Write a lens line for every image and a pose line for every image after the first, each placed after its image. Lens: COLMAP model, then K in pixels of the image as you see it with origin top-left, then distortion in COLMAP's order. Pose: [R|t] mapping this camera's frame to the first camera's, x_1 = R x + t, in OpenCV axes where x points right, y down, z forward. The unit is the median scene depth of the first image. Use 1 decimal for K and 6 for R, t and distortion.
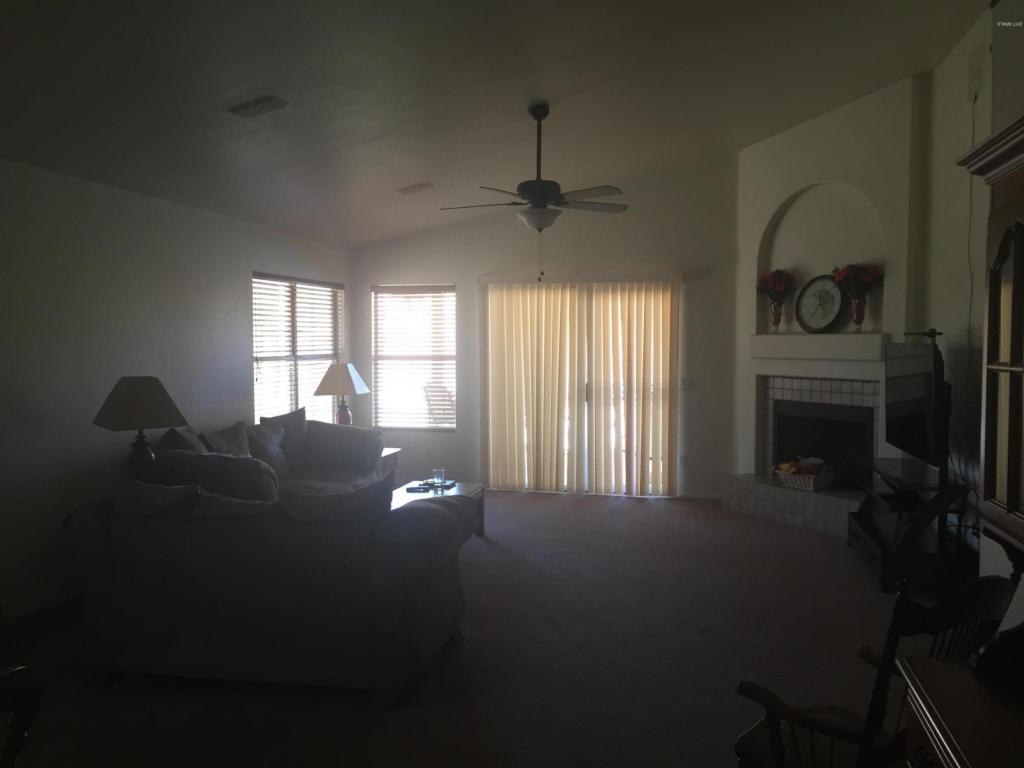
lens RADIAL K [[863.3, 0, 512.0], [0, 863.3, 384.0], [0, 0, 1]] dist [0.044393, -0.015328]
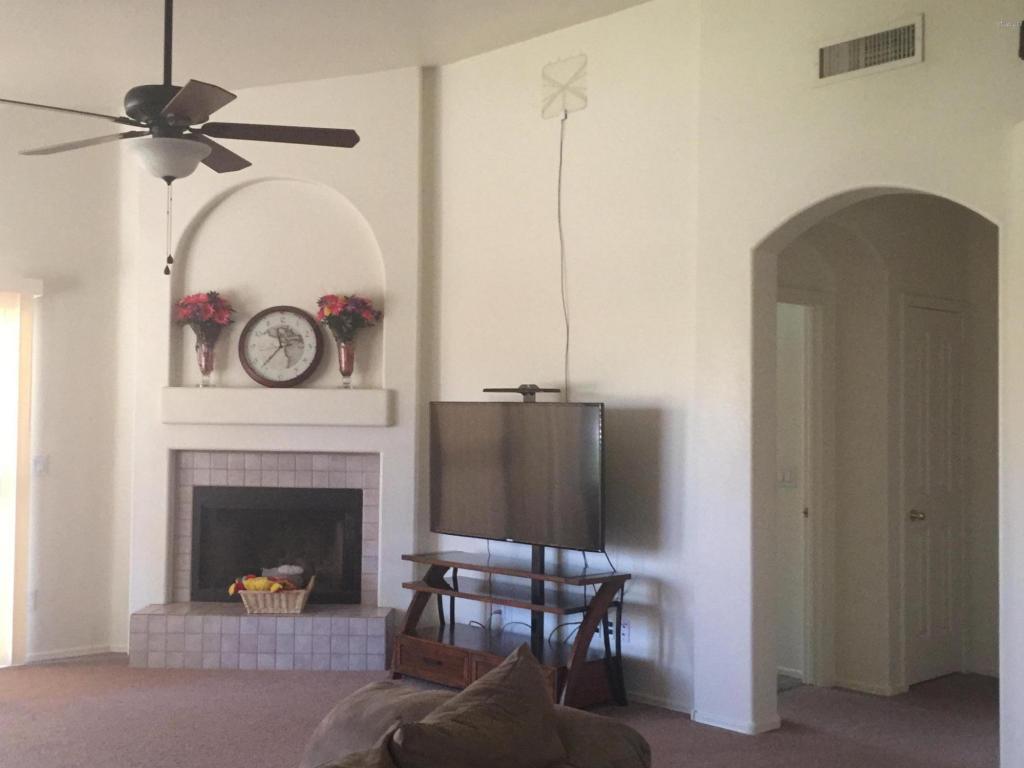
lens RADIAL K [[1166.3, 0, 512.0], [0, 1166.3, 384.0], [0, 0, 1]] dist [0.055018, 0.024345]
pose [[0.541812, 0.026613, 0.840079, -0.340856], [0.029711, 0.998267, -0.050786, -0.007407], [-0.839975, 0.052477, 0.540082, 0.327890]]
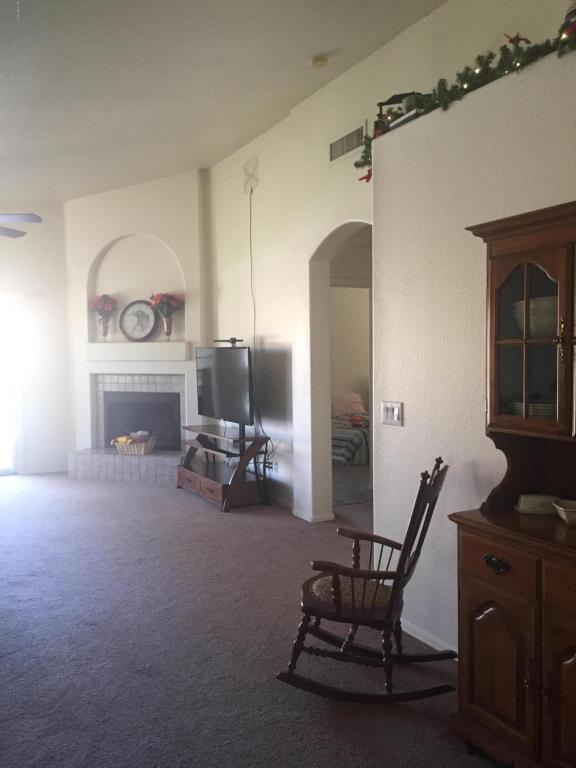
lens RADIAL K [[647.4, 0, 288.0], [0, 647.4, 384.0], [0, 0, 1]] dist [0.044393, -0.015328]
pose [[0.748303, -0.039843, 0.662159, -0.159459], [0.041777, 0.999044, 0.012902, 0.005773], [-0.662040, 0.018009, 0.749252, 0.061190]]
